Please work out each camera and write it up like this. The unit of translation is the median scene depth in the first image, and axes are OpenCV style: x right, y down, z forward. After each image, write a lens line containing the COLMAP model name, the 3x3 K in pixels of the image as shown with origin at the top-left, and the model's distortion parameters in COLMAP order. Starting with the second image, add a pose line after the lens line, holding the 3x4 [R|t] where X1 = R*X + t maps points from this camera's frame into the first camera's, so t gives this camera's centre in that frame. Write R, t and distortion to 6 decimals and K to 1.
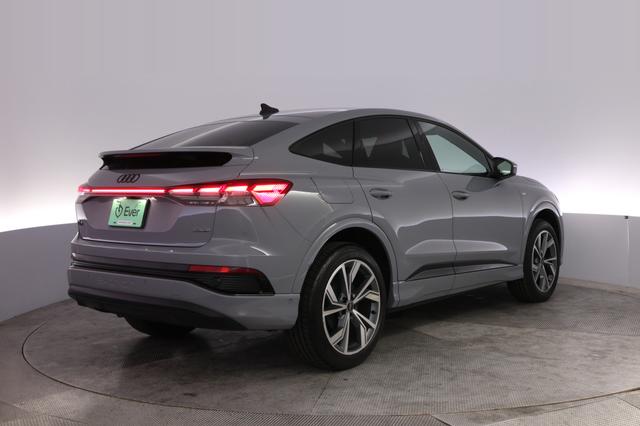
lens RADIAL K [[526.3, 0, 320.0], [0, 526.3, 213.0], [0, 0, 1]] dist [0.002547, 0.001377]
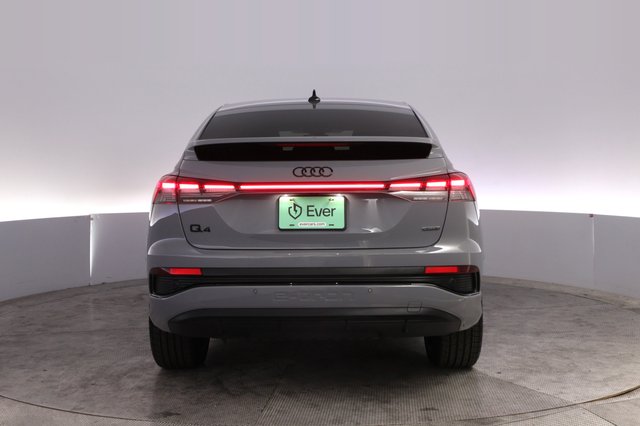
lens RADIAL K [[563.5, 0, 320.1], [0, 563.5, 195.0], [0, 0, 1]] dist [-0.008429, -0.001346]
pose [[0.903240, -0.014545, 0.428890, -0.753767], [0.026609, 0.999401, -0.022146, -0.008065], [-0.428311, 0.031416, 0.903085, 0.173899]]
